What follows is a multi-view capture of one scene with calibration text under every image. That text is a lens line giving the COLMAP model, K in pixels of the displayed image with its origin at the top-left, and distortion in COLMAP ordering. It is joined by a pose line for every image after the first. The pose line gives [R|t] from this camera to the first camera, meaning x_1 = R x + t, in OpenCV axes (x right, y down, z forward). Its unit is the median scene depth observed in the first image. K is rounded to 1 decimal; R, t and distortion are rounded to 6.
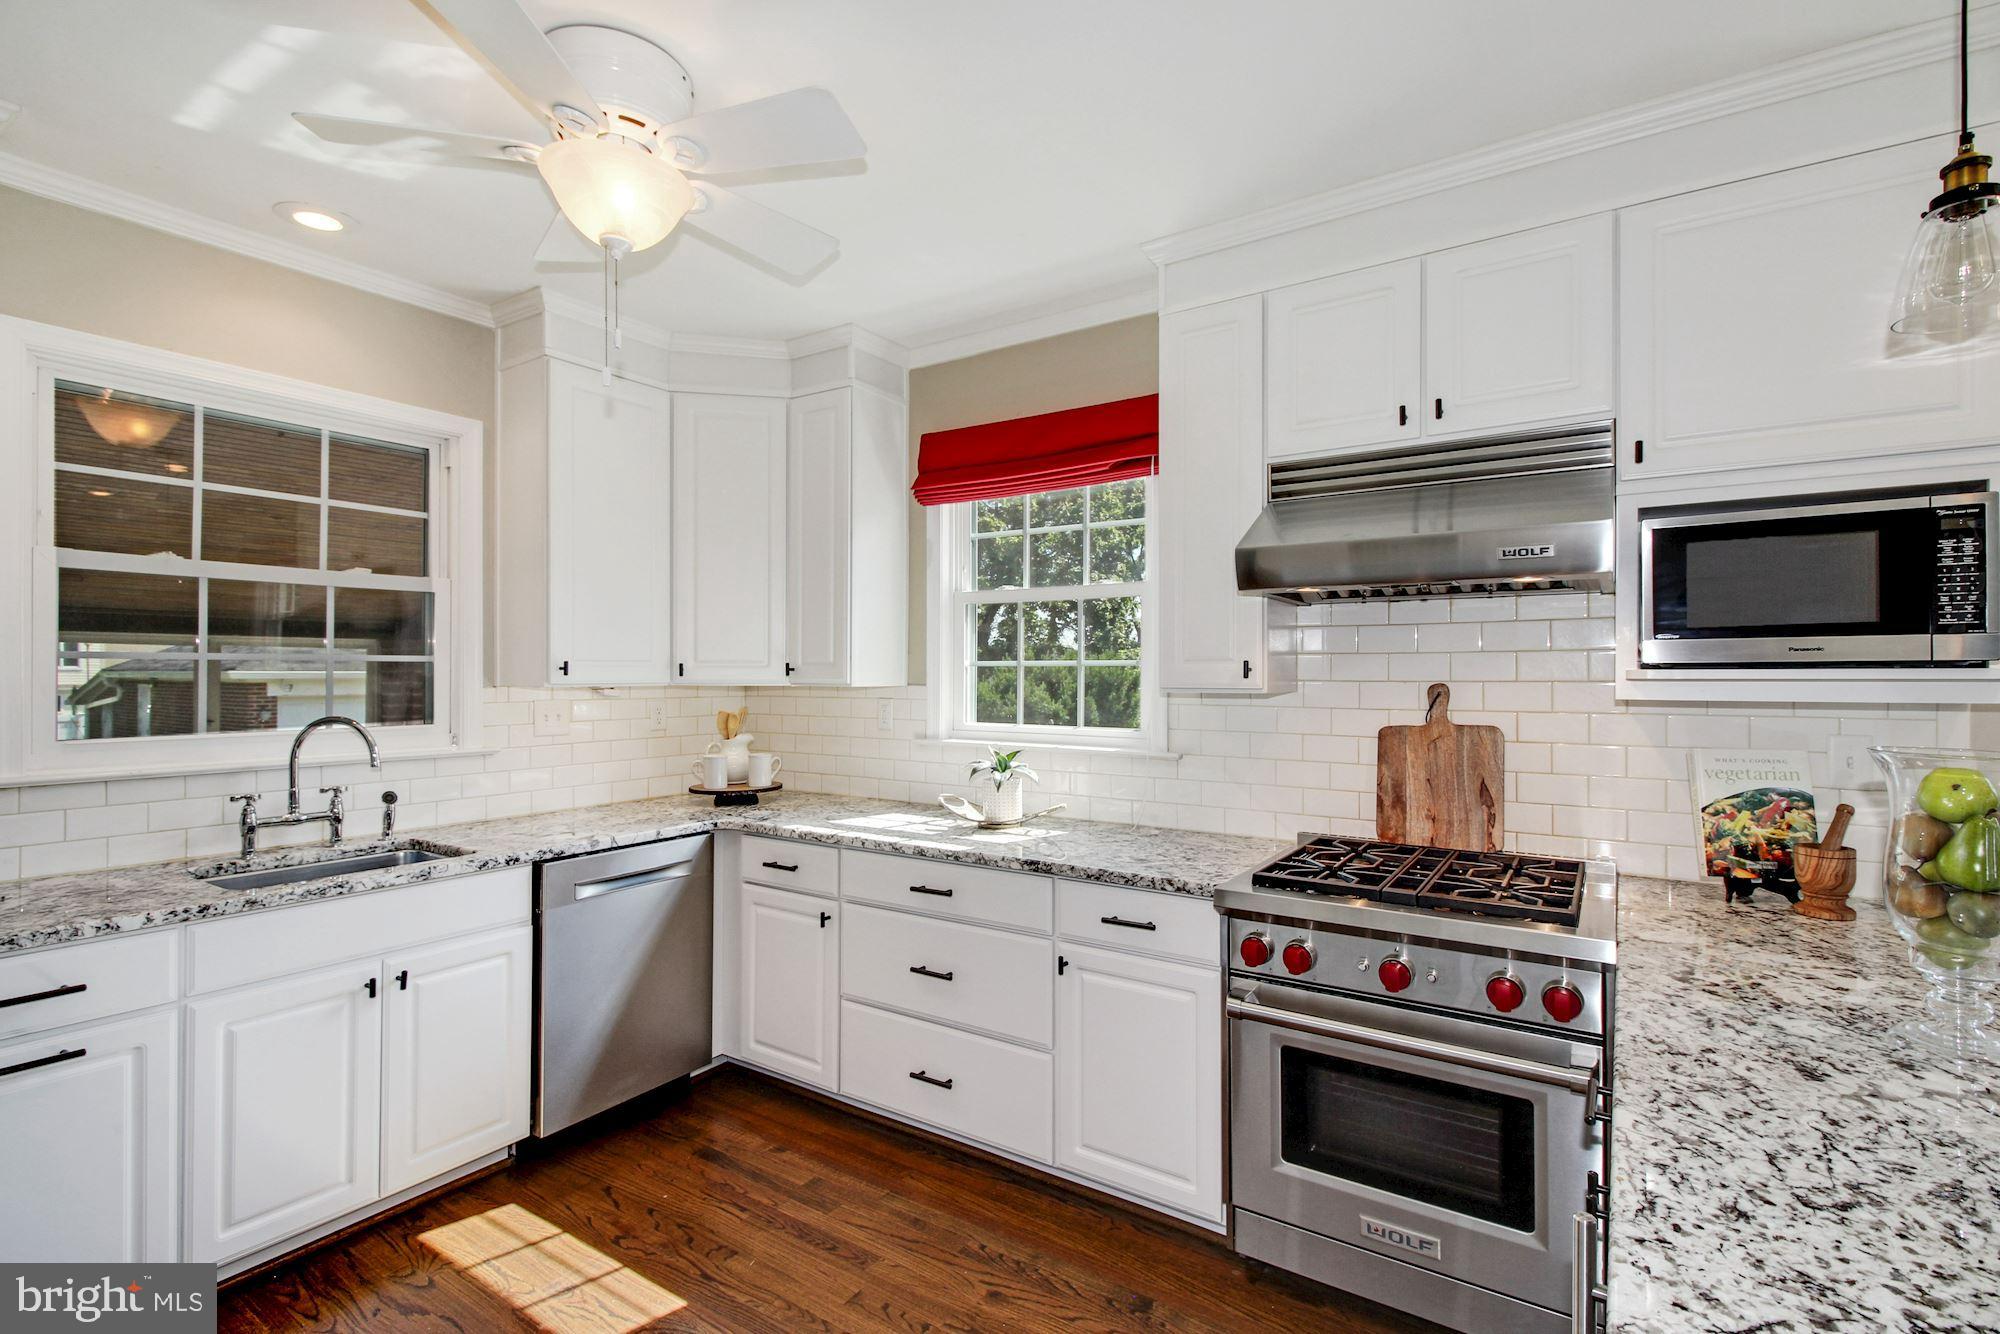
lens RADIAL K [[928.0, 0, 1002.5], [0, 928.0, 671.3], [0, 0, 1]] dist [0.011025, -0.004241]
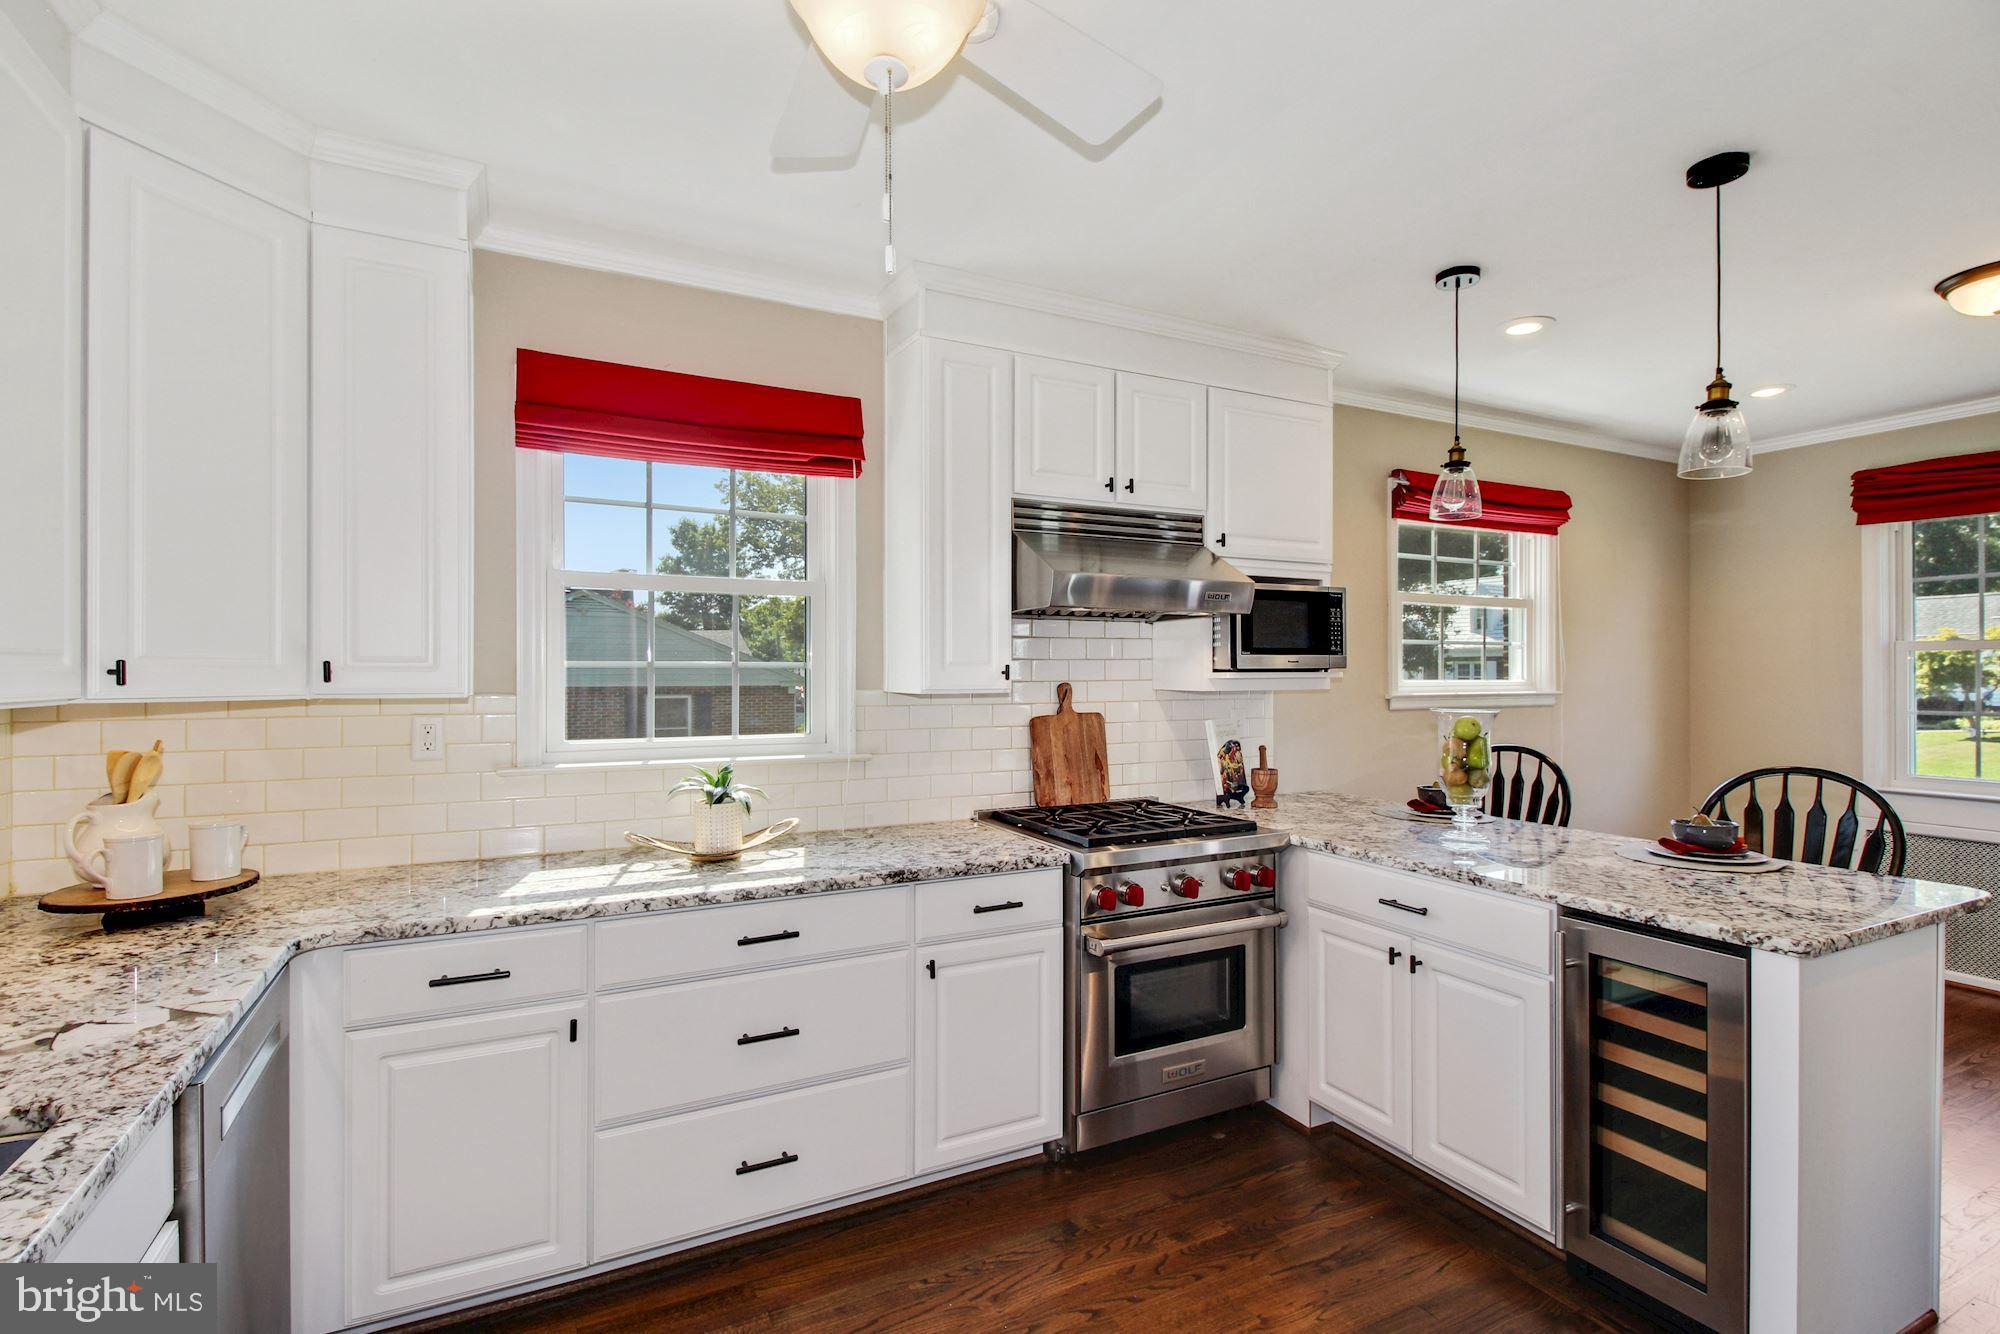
lens RADIAL K [[928.0, 0, 994.1], [0, 928.0, 673.0], [0, 0, 1]] dist [0.011025, -0.004241]
pose [[0.492100, -0.001181, 0.870538, -0.736898], [-0.000408, 0.999999, 0.001588, -0.002934], [-0.870539, -0.001137, 0.492099, 0.429614]]
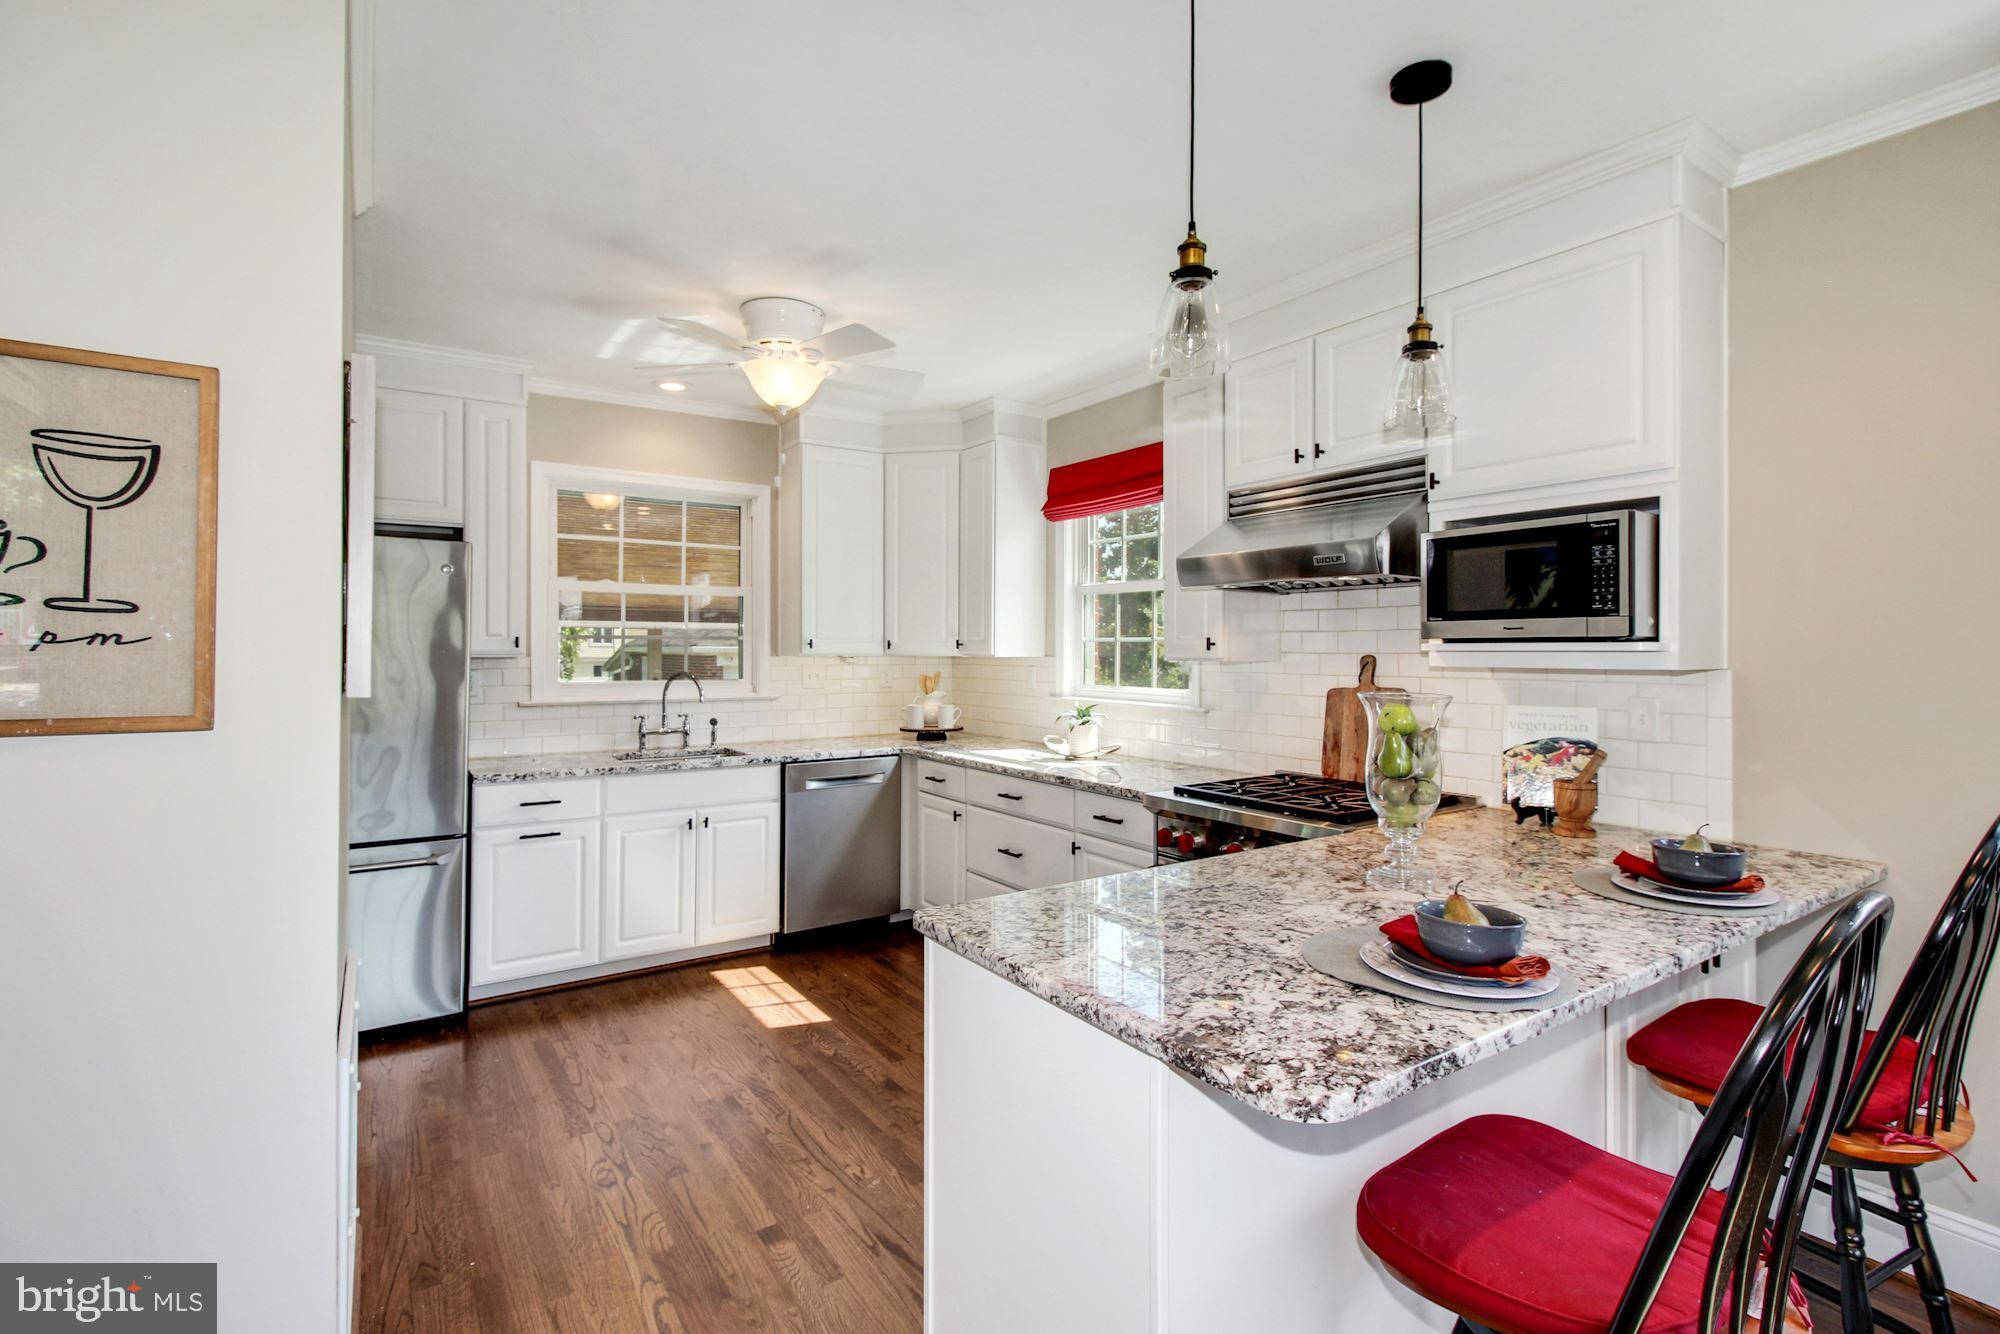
lens RADIAL K [[928.0, 0, 1006.3], [0, 928.0, 653.9], [0, 0, 1]] dist [0.011025, -0.004241]
pose [[0.926974, 0.003177, -0.375112, 0.484787], [-0.000508, 0.999974, 0.007214, 0.002843], [0.375125, -0.006496, 0.926951, -0.364458]]
